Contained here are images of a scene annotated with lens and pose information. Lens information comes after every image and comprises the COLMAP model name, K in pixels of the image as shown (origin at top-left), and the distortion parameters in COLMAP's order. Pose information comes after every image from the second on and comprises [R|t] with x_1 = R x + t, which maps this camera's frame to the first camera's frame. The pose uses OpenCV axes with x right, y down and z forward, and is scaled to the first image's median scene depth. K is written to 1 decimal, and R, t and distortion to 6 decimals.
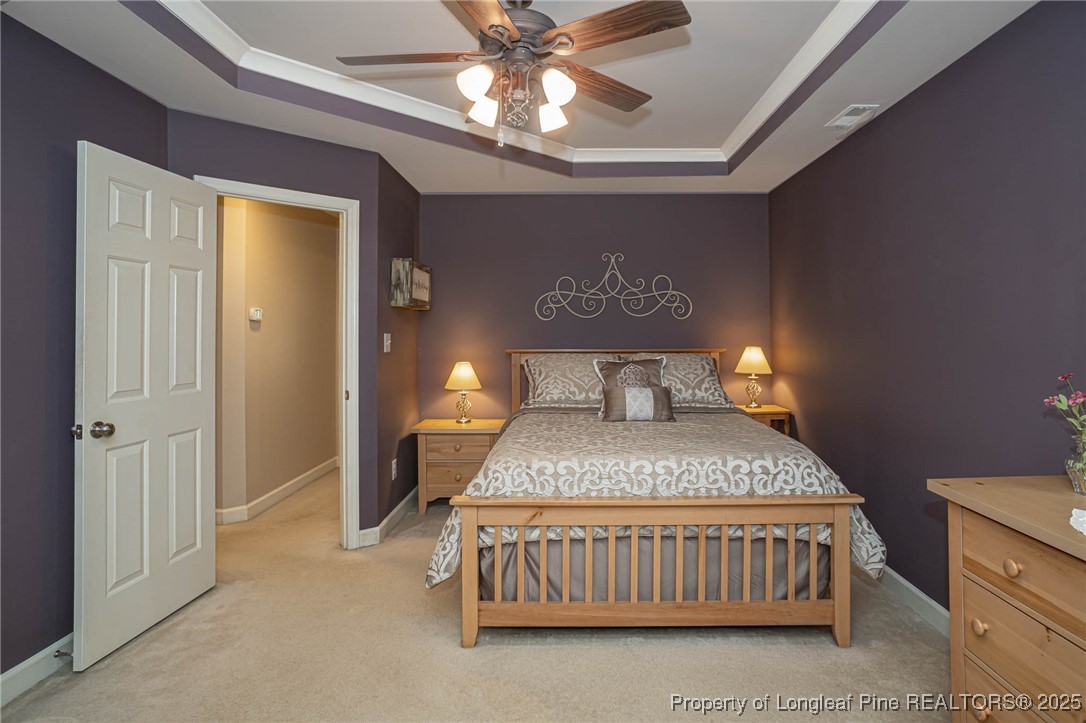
lens RADIAL K [[587.4, 0, 578.9], [0, 587.4, 320.5], [0, 0, 1]] dist [-0.063037, 0.028694]
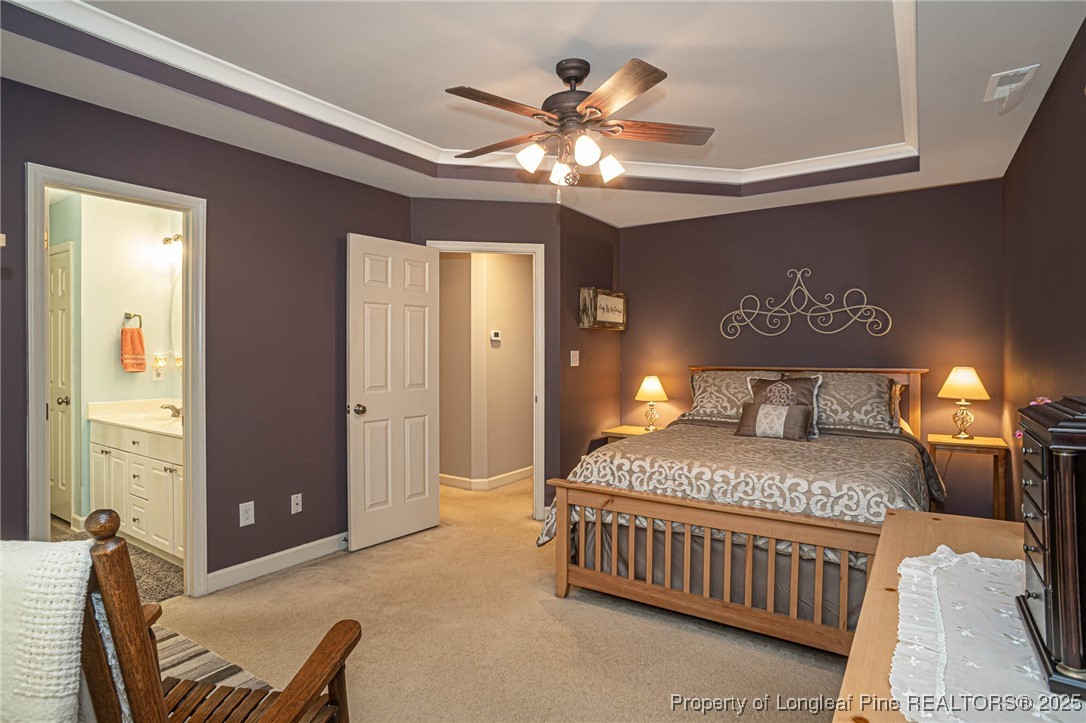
lens RADIAL K [[587.1, 0, 542.9], [0, 587.1, 347.3], [0, 0, 1]] dist [-0.077550, 0.040318]
pose [[0.822285, 0.000574, -0.569075, 0.476963], [0.009138, 0.999857, 0.014212, -0.003758], [0.569002, -0.016887, 0.822163, -0.061137]]
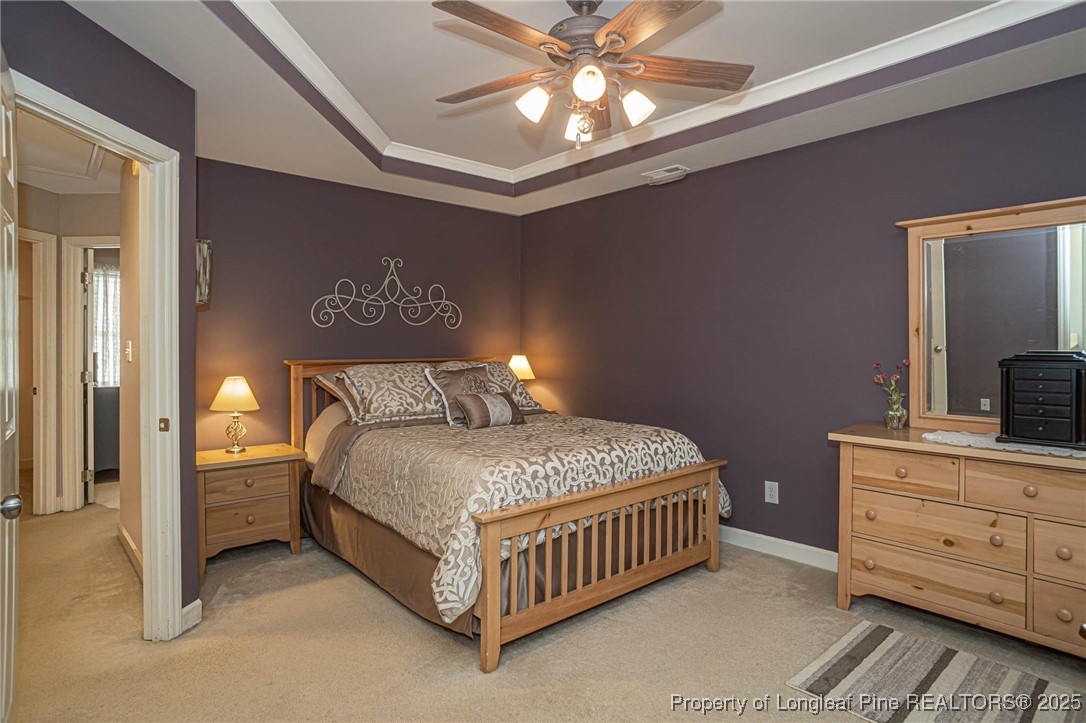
lens RADIAL K [[587.1, 0, 542.9], [0, 587.1, 347.3], [0, 0, 1]] dist [-0.077550, 0.040318]
pose [[0.755888, 0.000863, 0.654700, -0.702600], [-0.014305, 0.999782, 0.015198, 0.022585], [-0.654544, -0.020853, 0.755736, 0.234353]]
